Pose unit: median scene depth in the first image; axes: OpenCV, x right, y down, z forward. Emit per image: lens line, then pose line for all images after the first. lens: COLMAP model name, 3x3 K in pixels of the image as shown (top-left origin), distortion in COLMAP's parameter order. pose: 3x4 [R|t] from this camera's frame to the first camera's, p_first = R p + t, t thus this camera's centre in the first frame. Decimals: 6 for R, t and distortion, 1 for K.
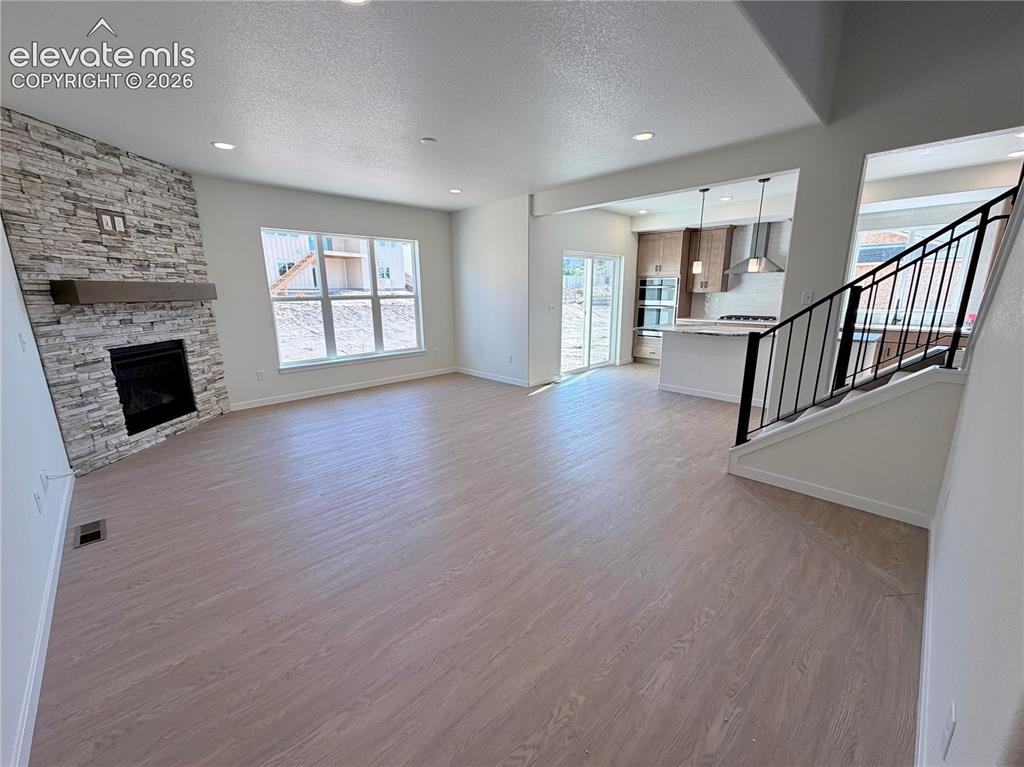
lens RADIAL K [[410.1, 0, 509.3], [0, 410.1, 383.3], [0, 0, 1]] dist [-0.000853, 0.000187]
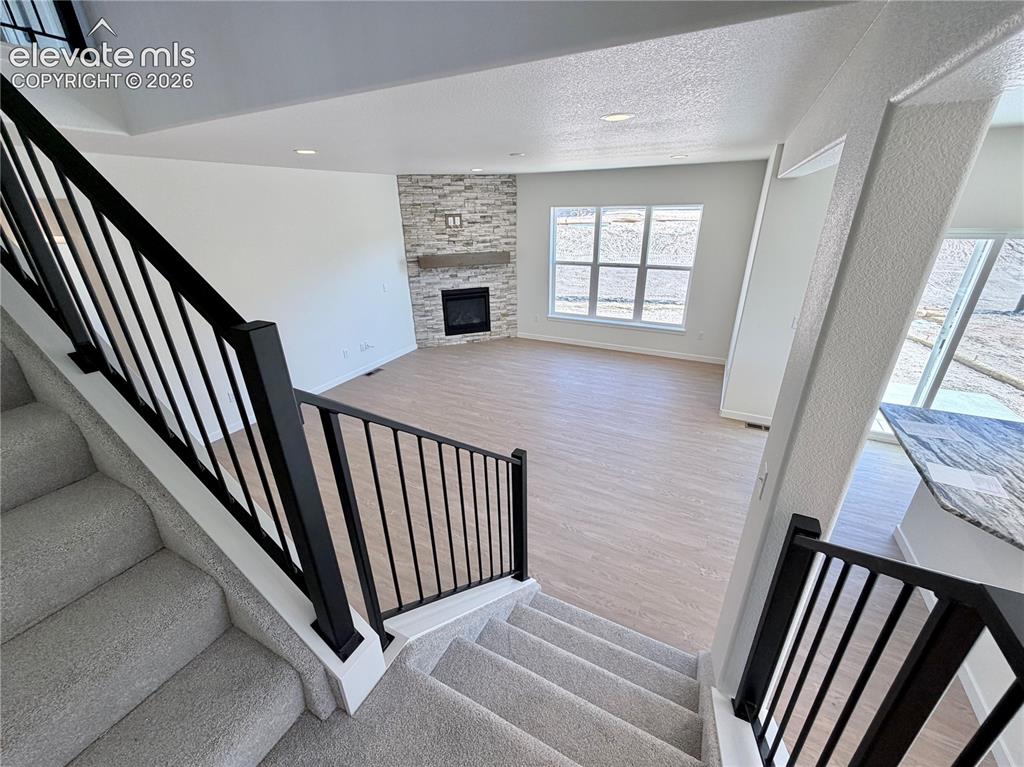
lens RADIAL K [[410.1, 0, 509.3], [0, 410.1, 383.3], [0, 0, 1]] dist [-0.000853, 0.000187]
pose [[0.316375, 0.383373, -0.867717, 0.876763], [-0.194703, 0.921470, 0.336132, -0.352739], [0.928438, 0.062604, 0.366173, 0.553686]]
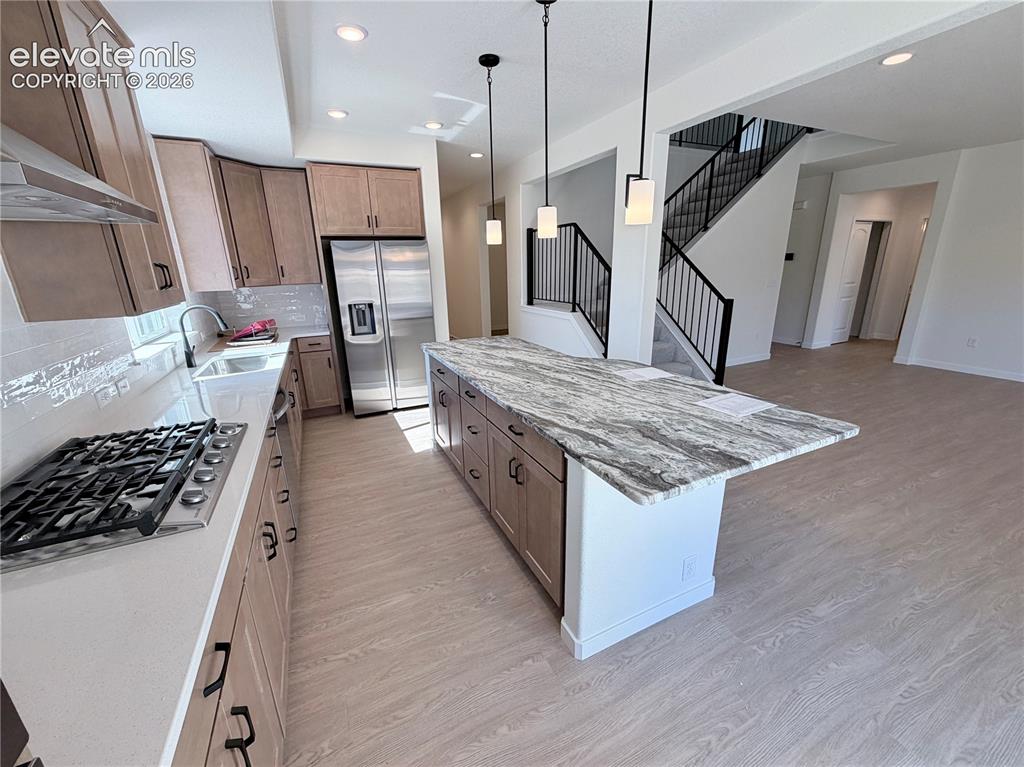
lens RADIAL K [[410.1, 0, 509.3], [0, 410.1, 383.3], [0, 0, 1]] dist [-0.000853, 0.000187]
pose [[-0.946167, -0.058545, 0.318340, 0.663381], [0.104855, 0.875031, 0.472573, -0.443021], [-0.306224, 0.480513, -0.821787, 1.730495]]
